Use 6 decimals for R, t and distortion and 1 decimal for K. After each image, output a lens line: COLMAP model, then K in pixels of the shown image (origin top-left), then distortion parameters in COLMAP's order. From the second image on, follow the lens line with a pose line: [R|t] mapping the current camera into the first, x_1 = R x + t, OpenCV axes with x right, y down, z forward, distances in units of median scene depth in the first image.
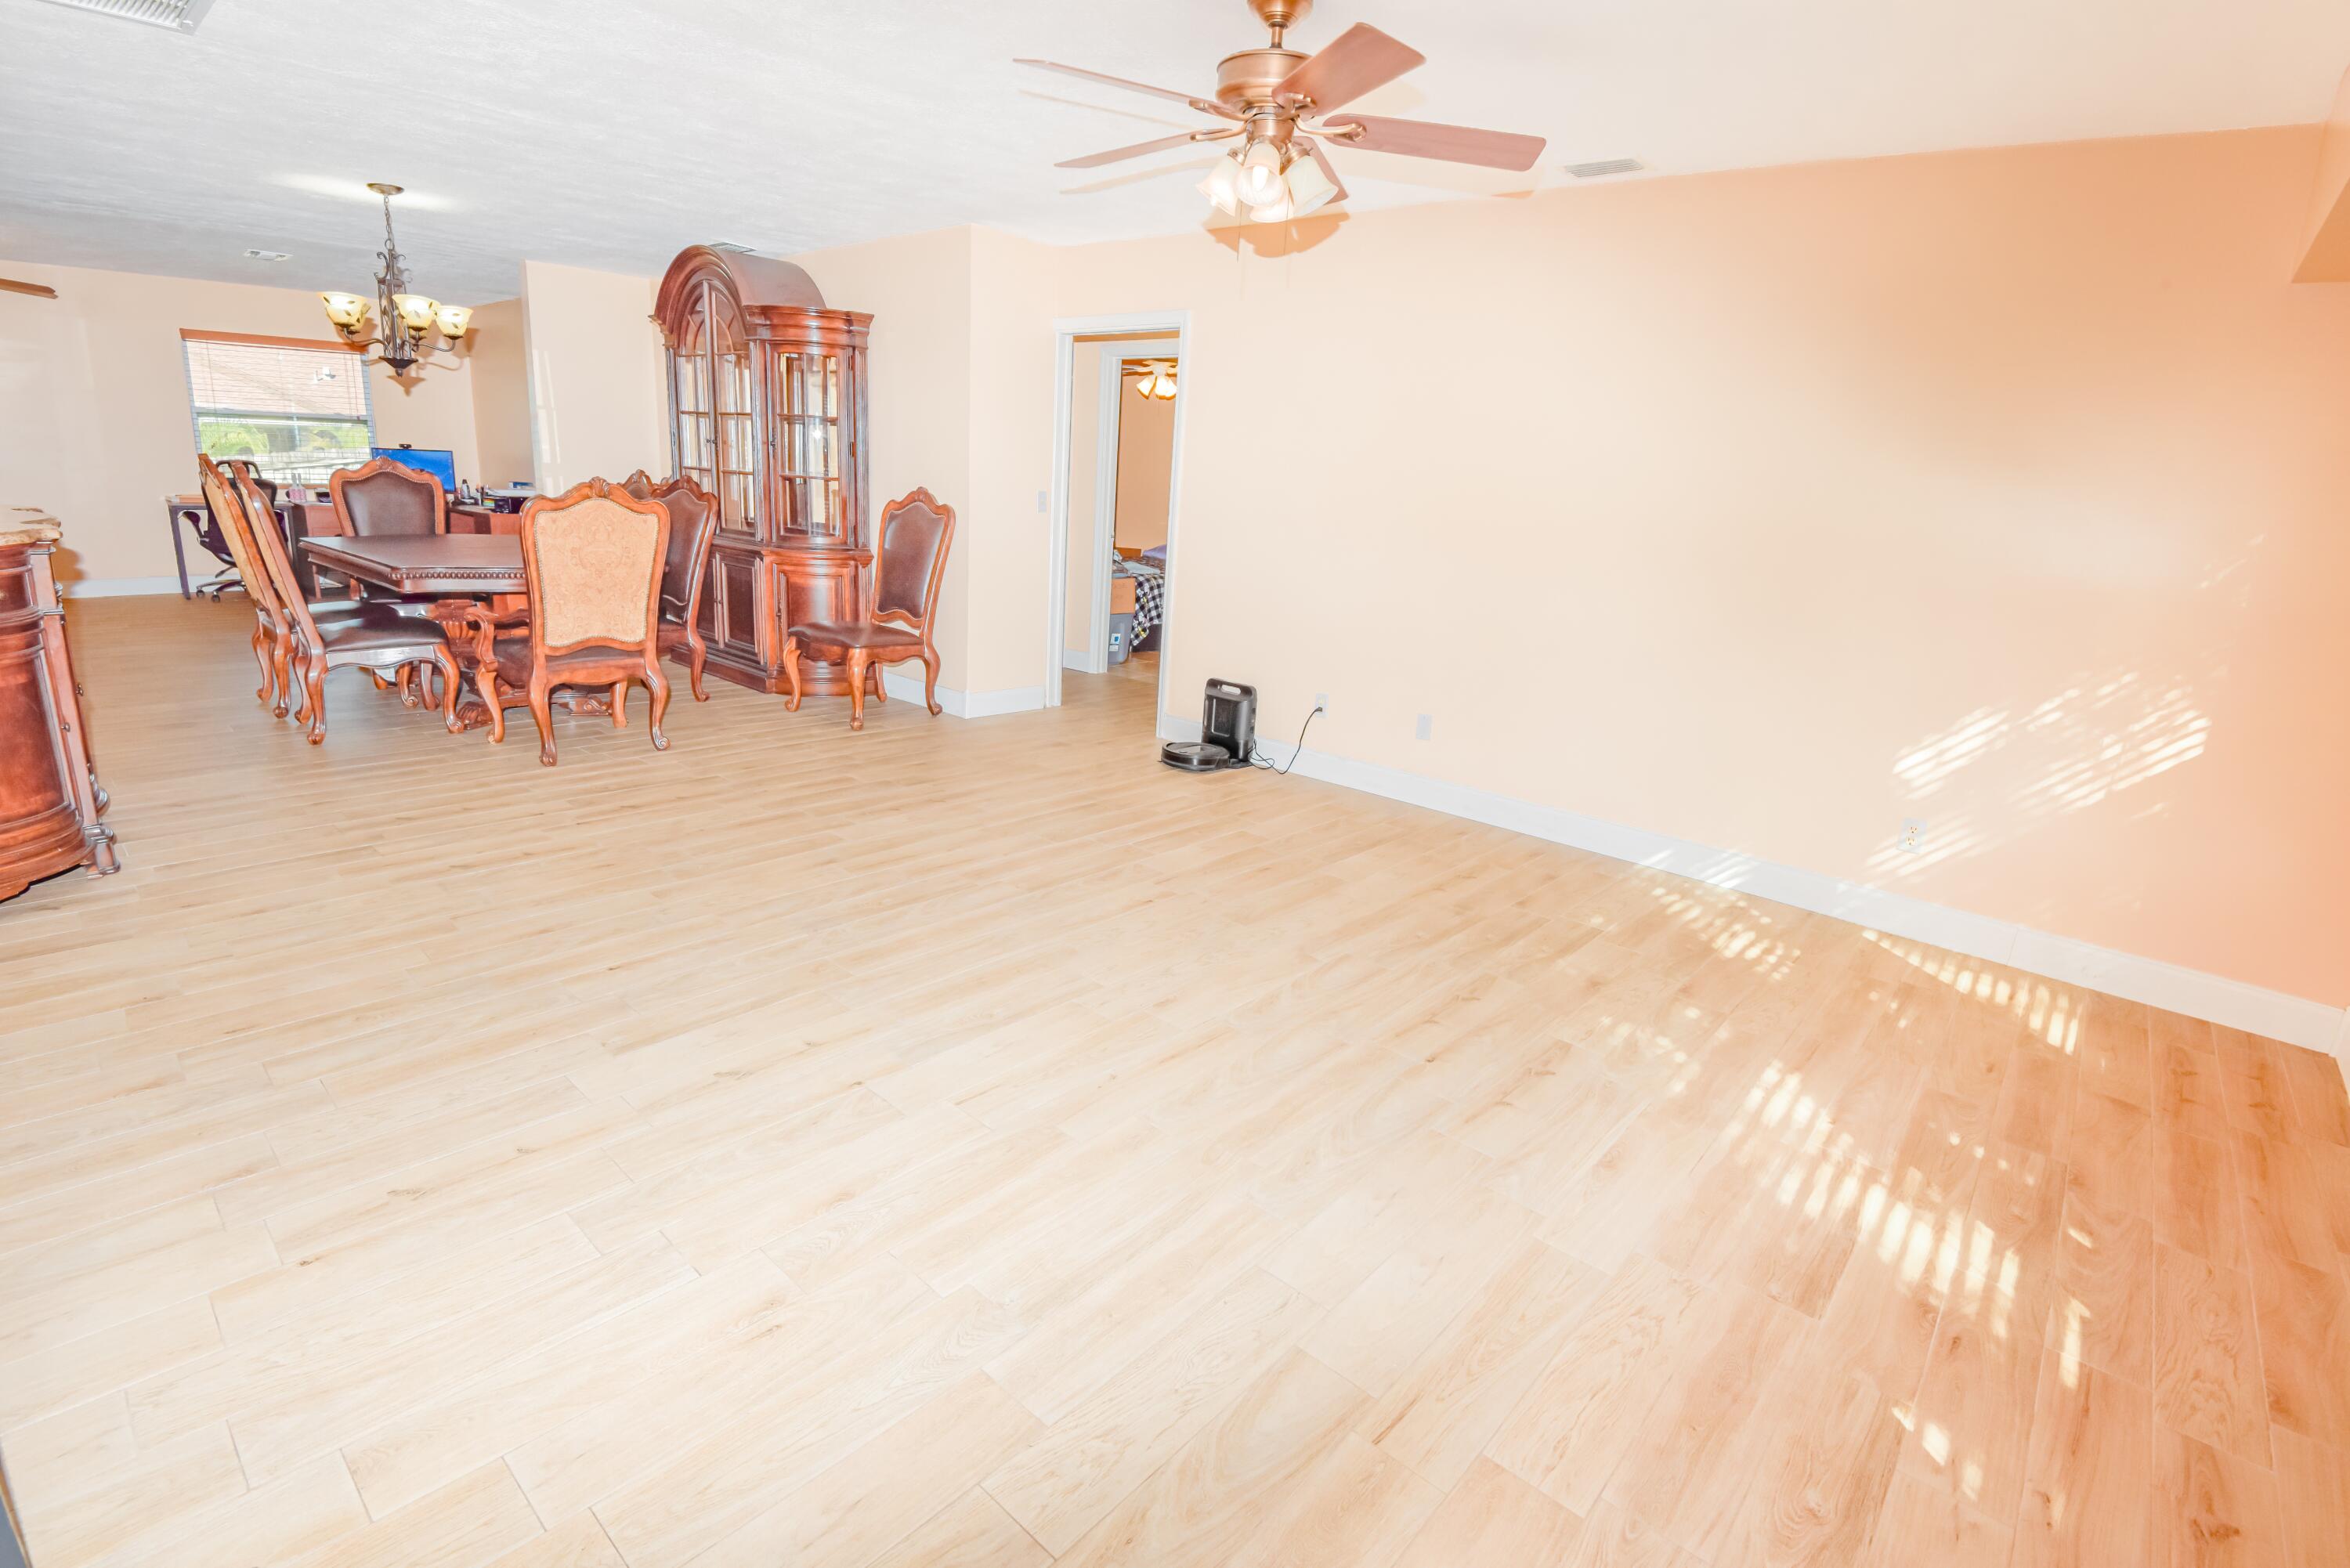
lens RADIAL K [[1096.7, 0, 1183.7], [0, 1096.7, 773.7], [0, 0, 1]] dist [-0.041212, 0.000039]
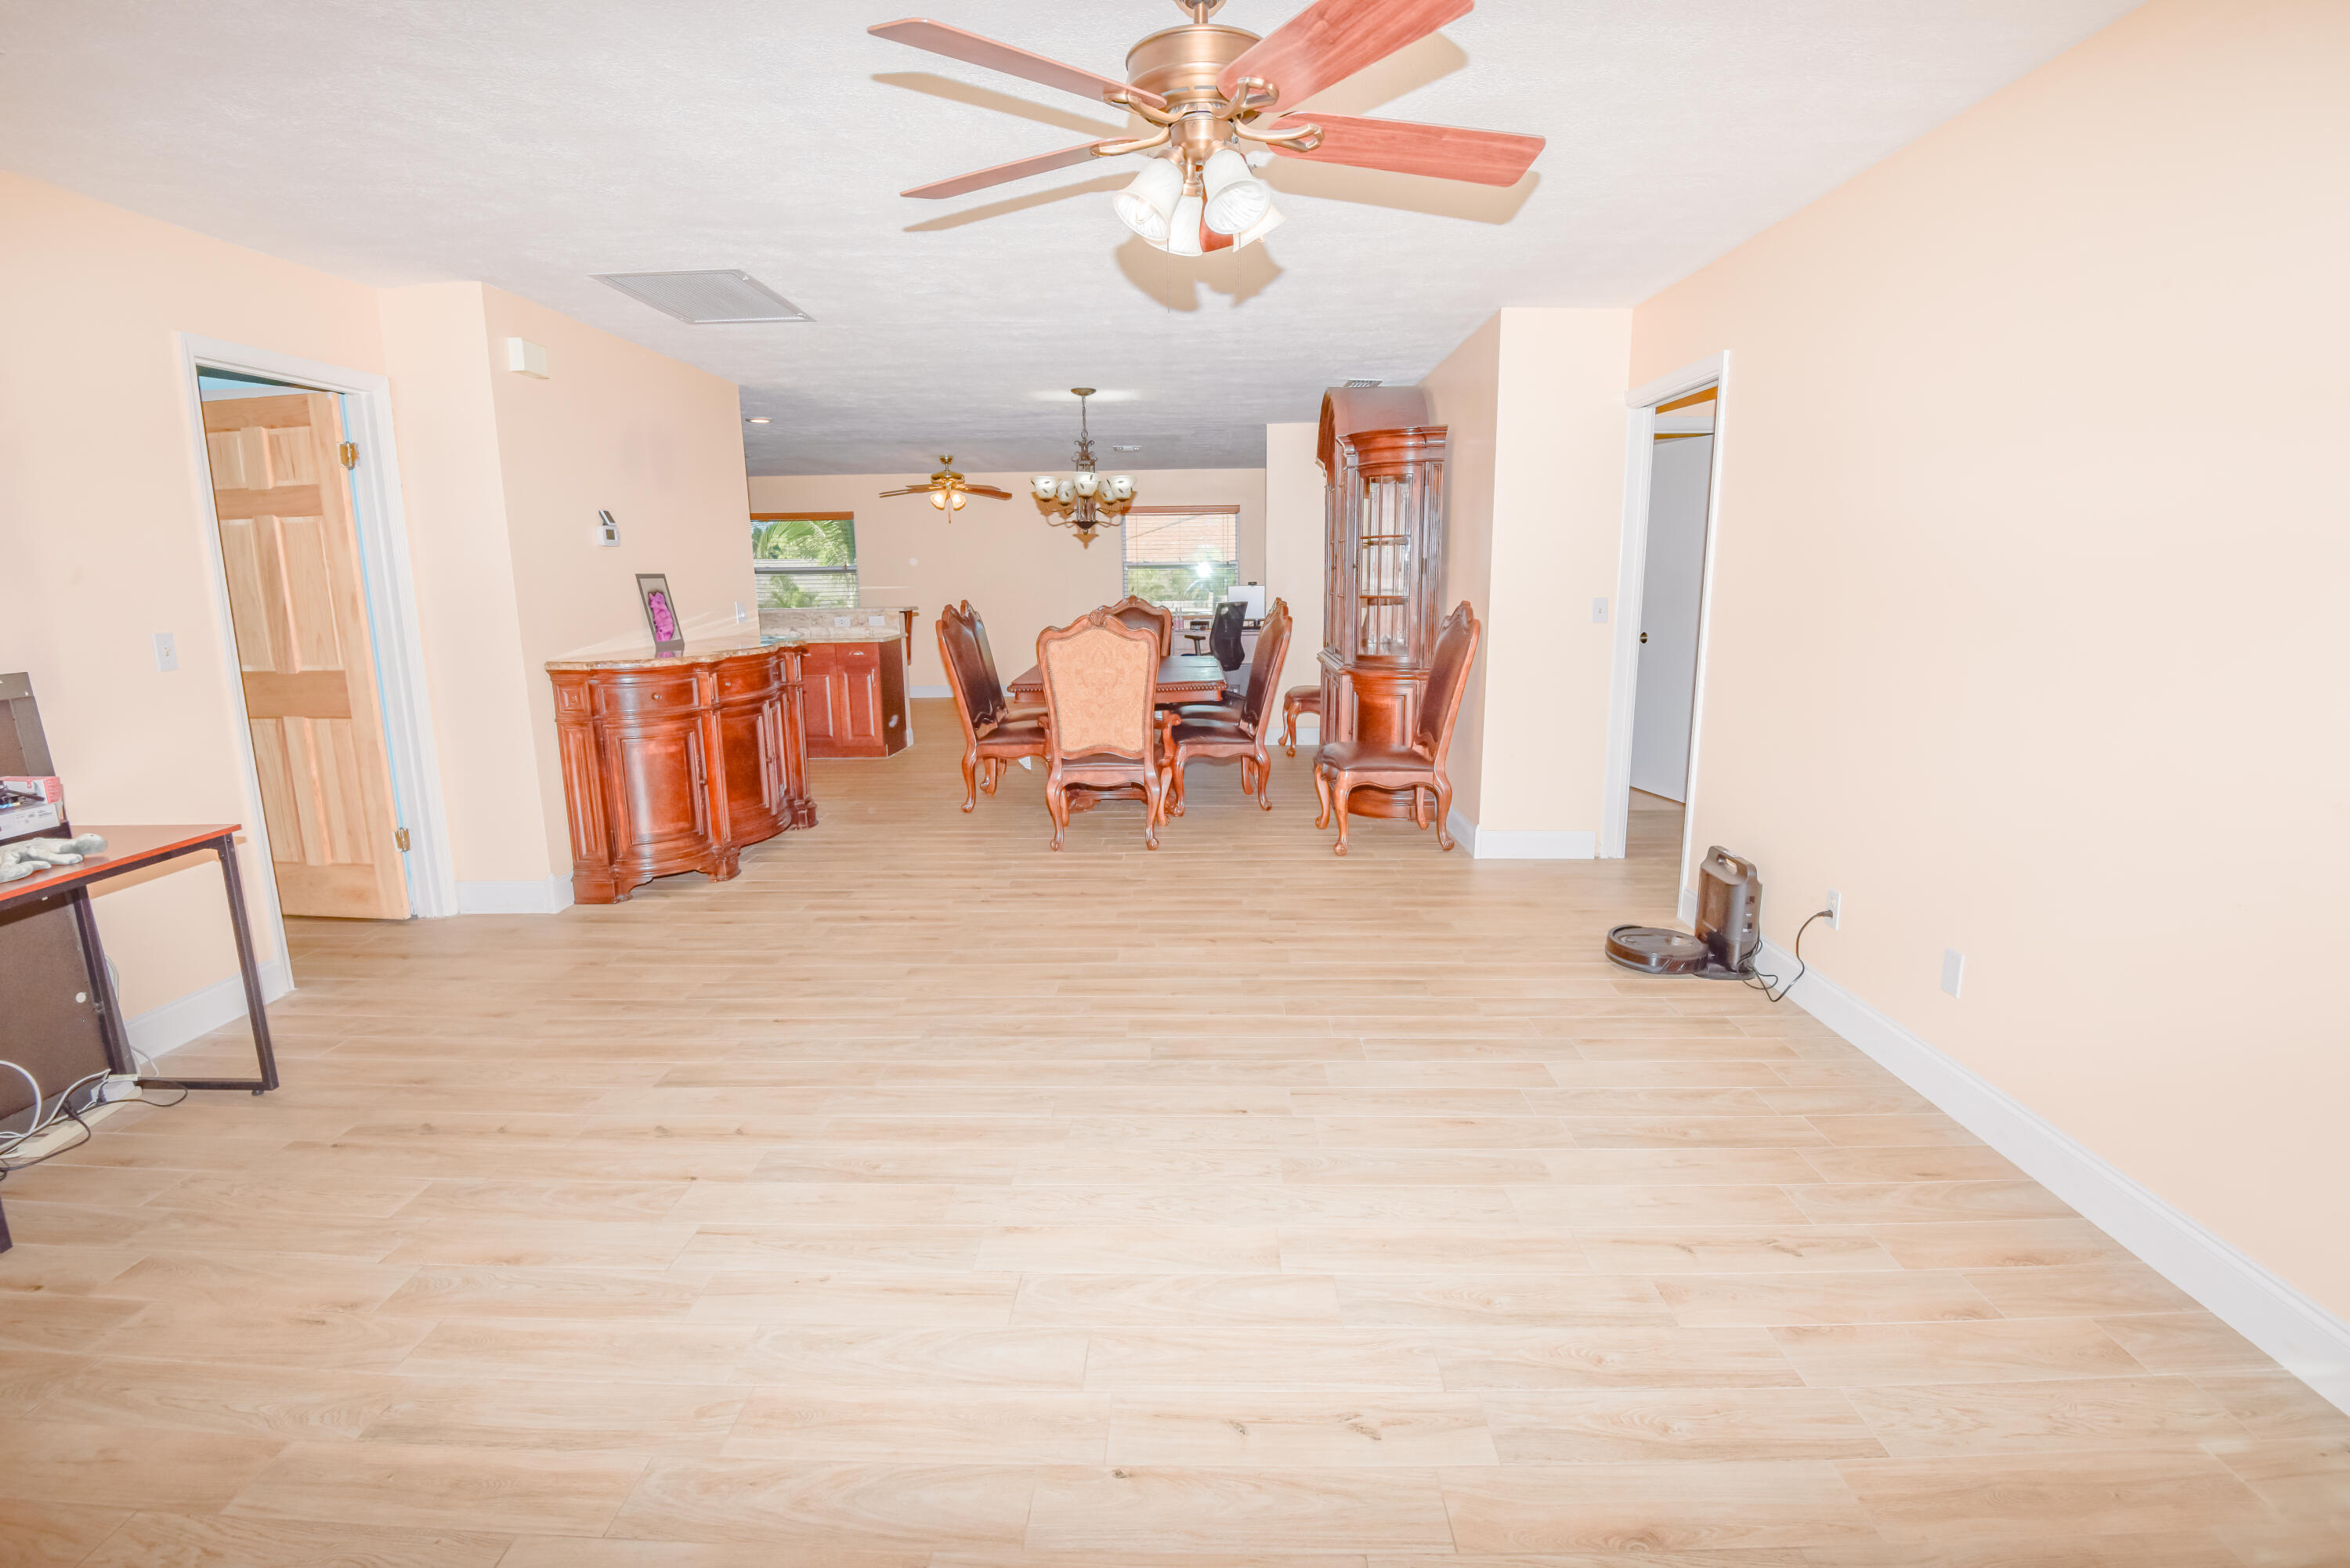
lens RADIAL K [[1066.9, 0, 1169.7], [0, 1066.9, 797.9], [0, 0, 1]] dist [-0.019248, -0.000164]
pose [[0.639196, 0.087093, -0.764097, 0.444868], [-0.145694, 0.989288, -0.009117, -0.082794], [0.755117, 0.117152, 0.645038, 0.379152]]
